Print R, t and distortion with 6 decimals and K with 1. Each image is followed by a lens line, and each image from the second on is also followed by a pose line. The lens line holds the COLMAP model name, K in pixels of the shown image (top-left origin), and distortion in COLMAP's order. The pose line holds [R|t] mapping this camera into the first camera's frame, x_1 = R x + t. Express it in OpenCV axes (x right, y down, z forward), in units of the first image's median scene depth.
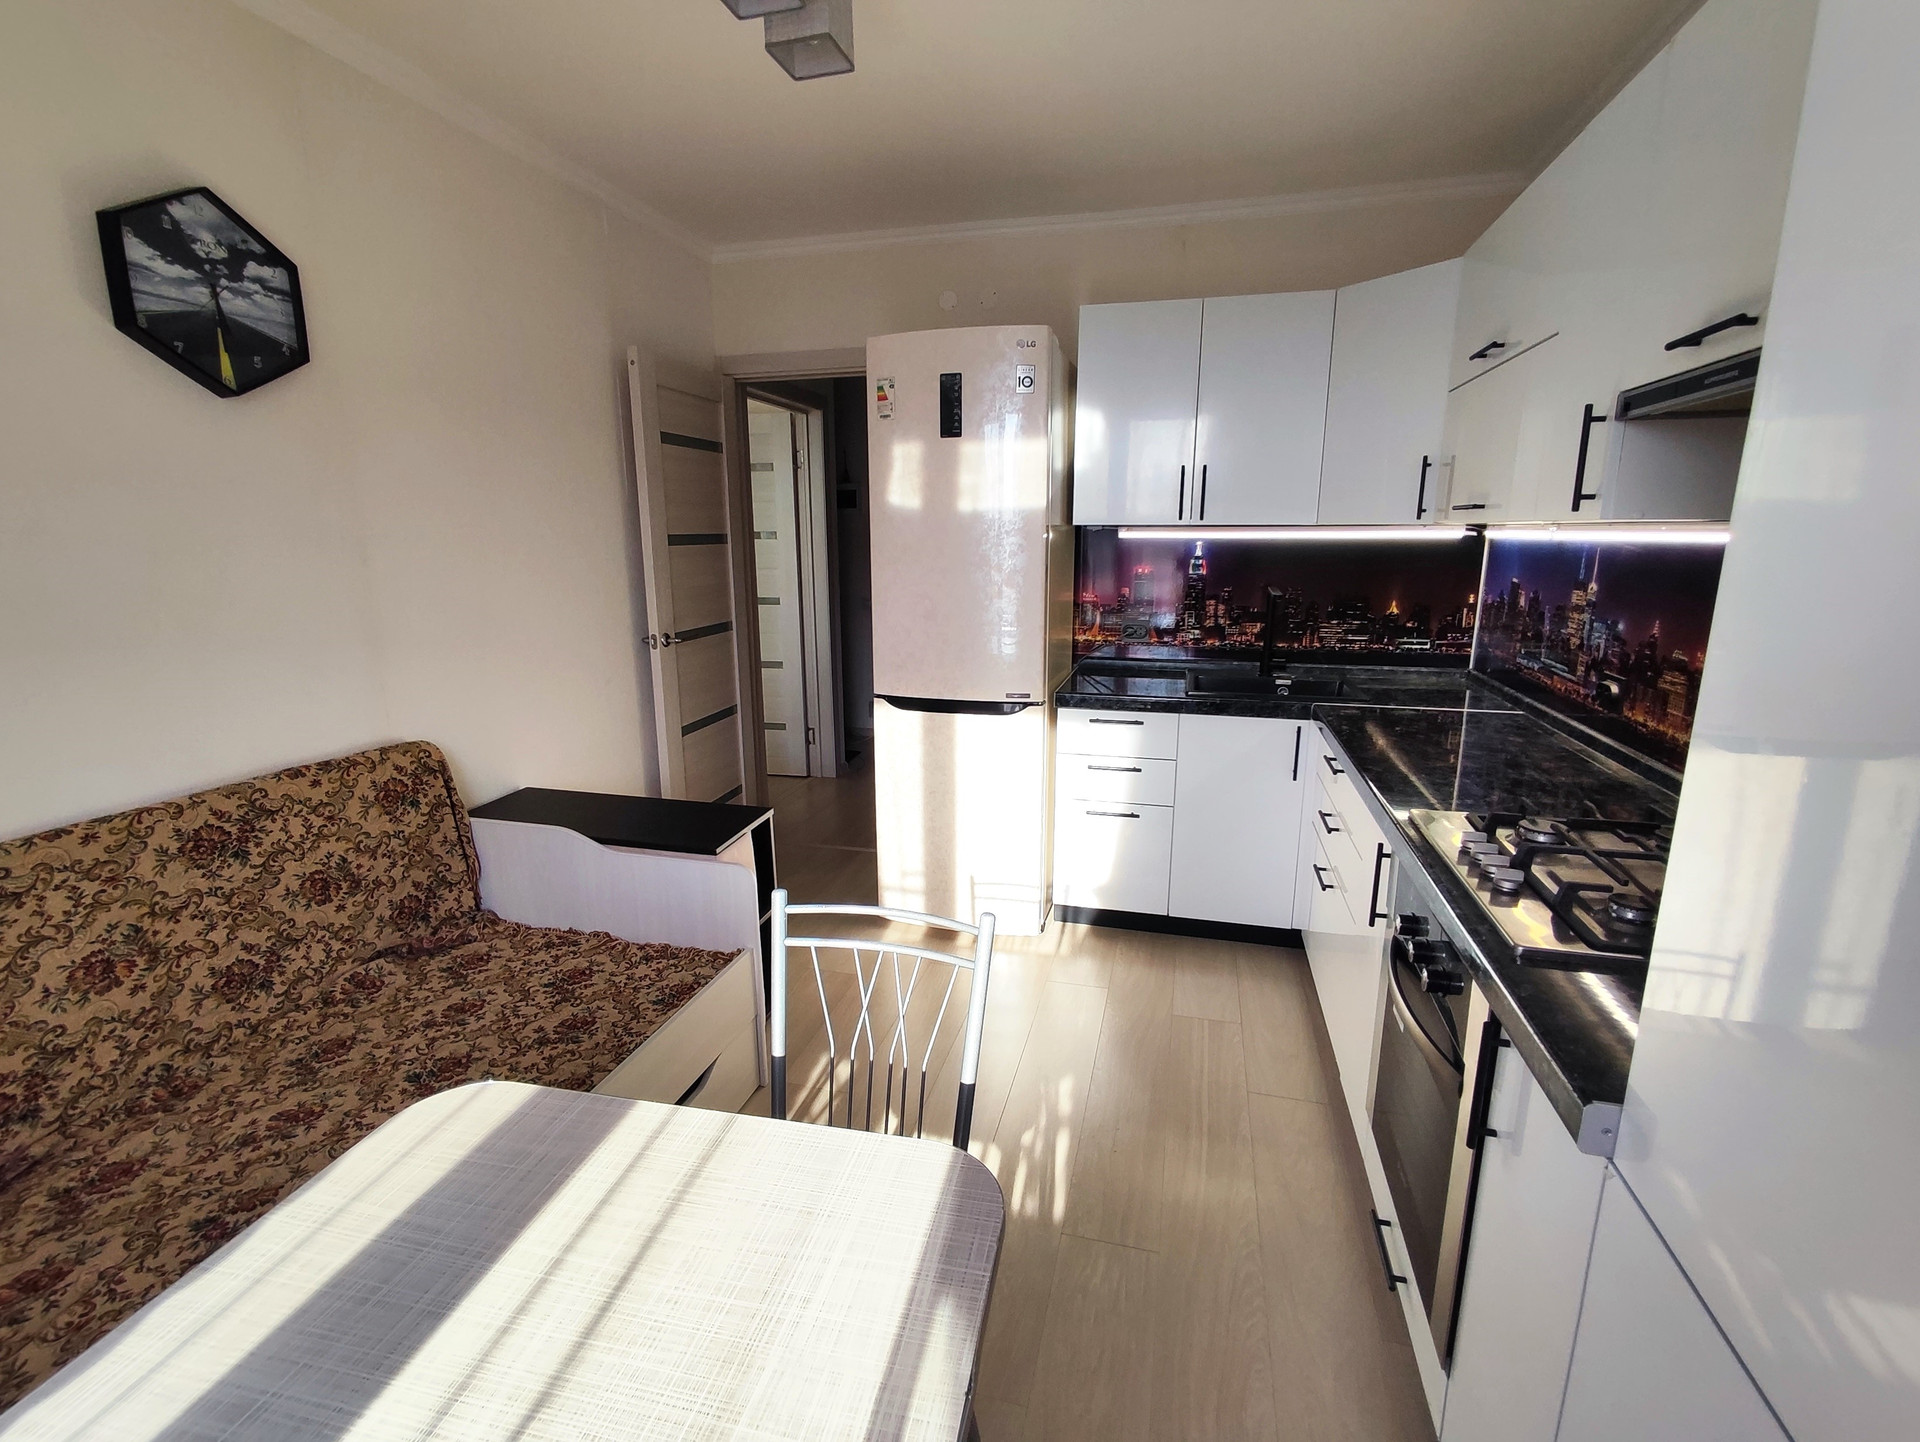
lens RADIAL K [[864.1, 0, 960.0], [0, 864.1, 721.0], [0, 0, 1]] dist [-0.004596, -0.000497]
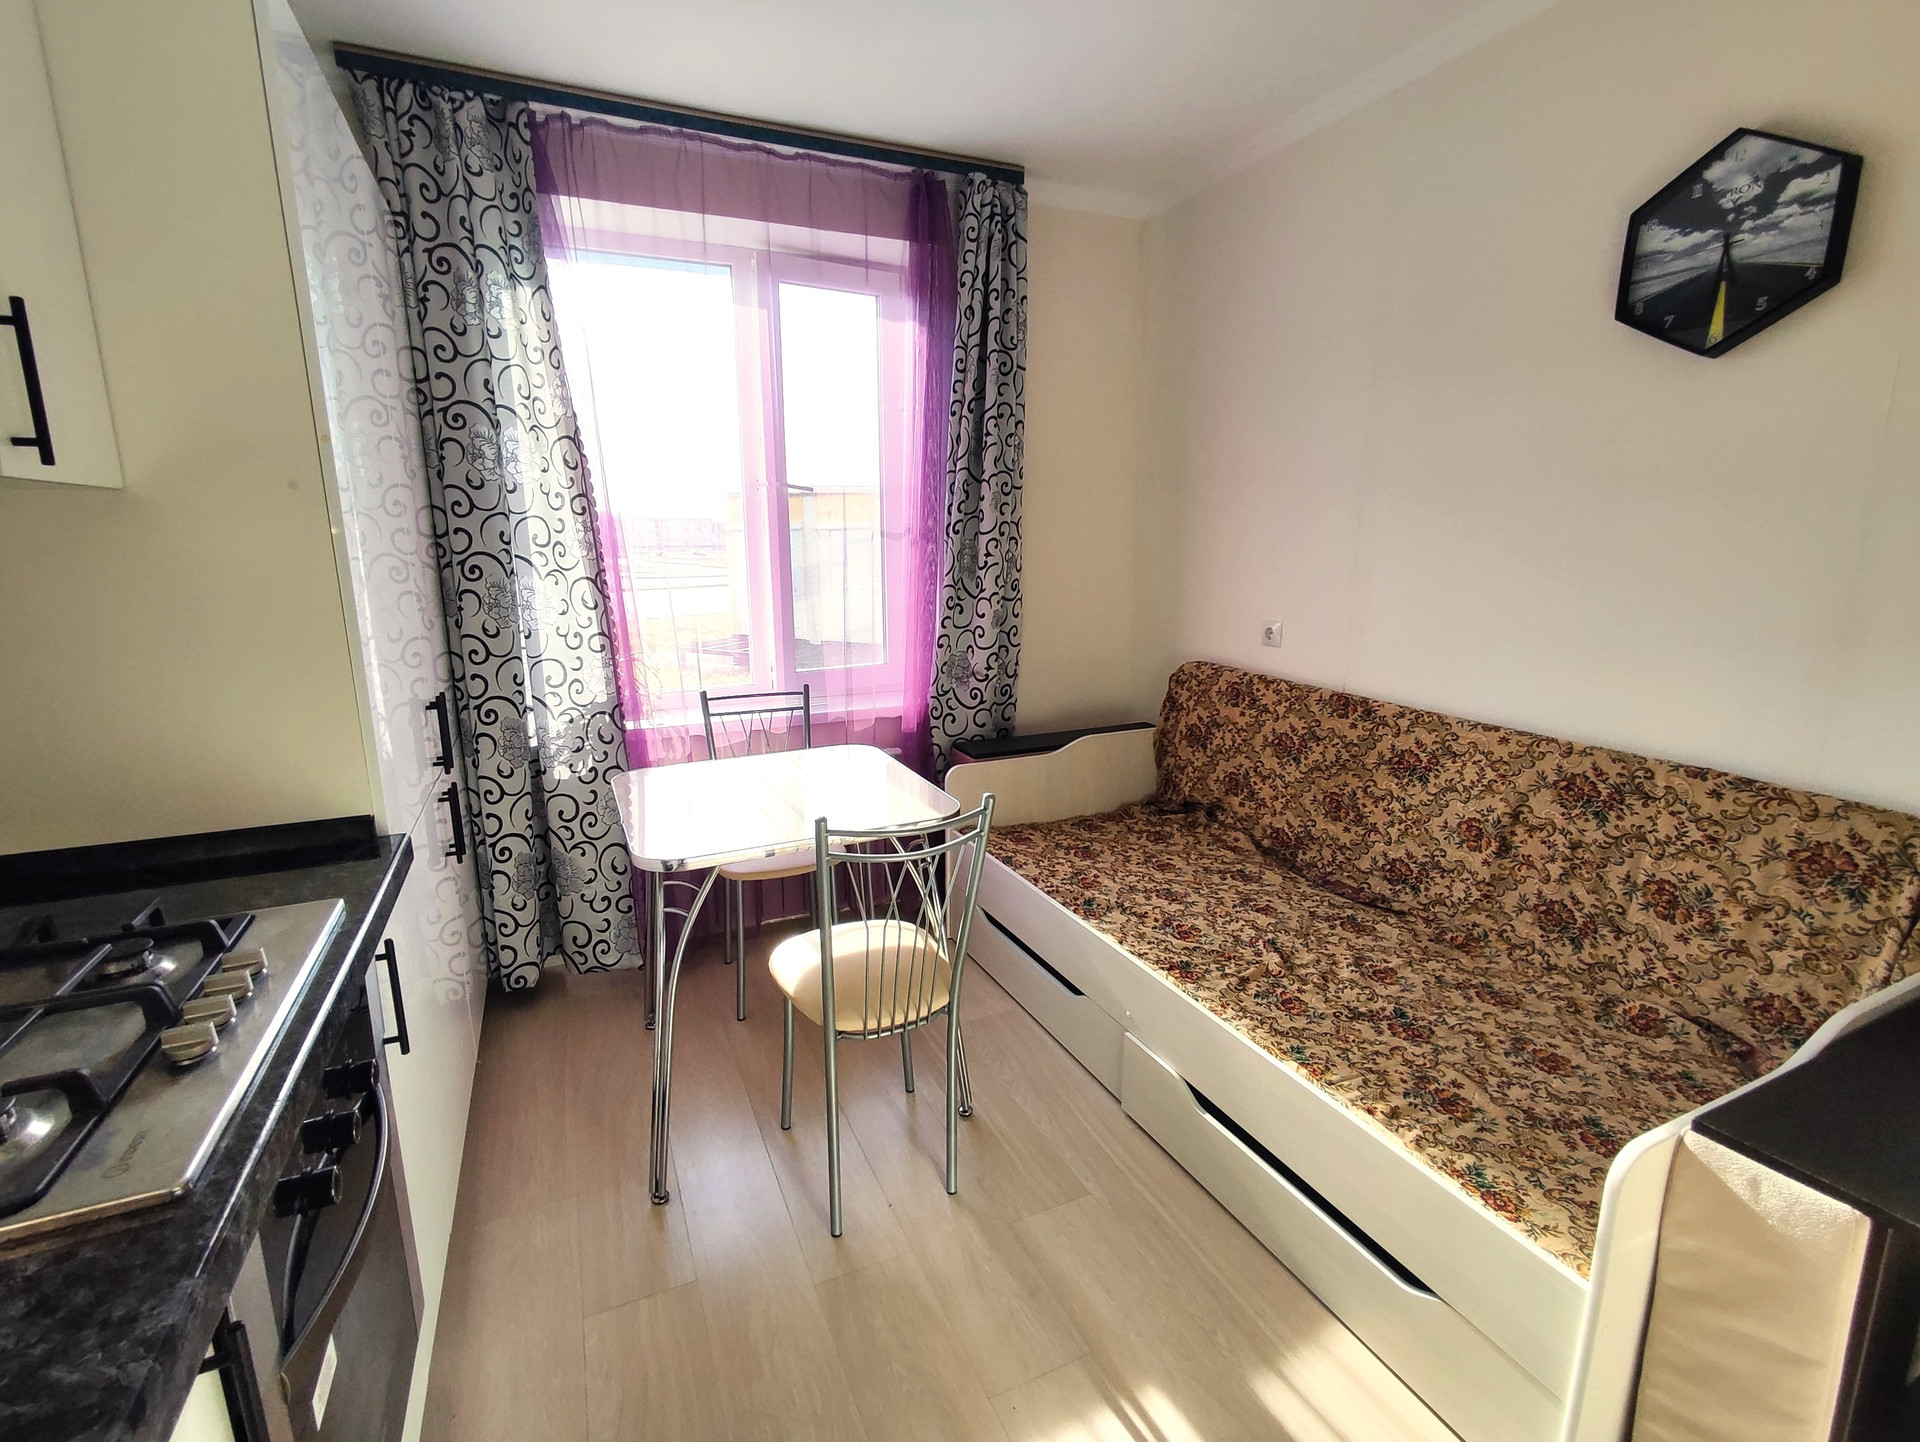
lens RADIAL K [[926.8, 0, 960.0], [0, 926.8, 721.0], [0, 0, 1]] dist [-0.003566, -0.001106]
pose [[-0.772381, 0.138306, -0.619919, 0.441957], [-0.124024, 0.924377, 0.360757, -0.263679], [0.622933, 0.355526, -0.696818, 1.293777]]
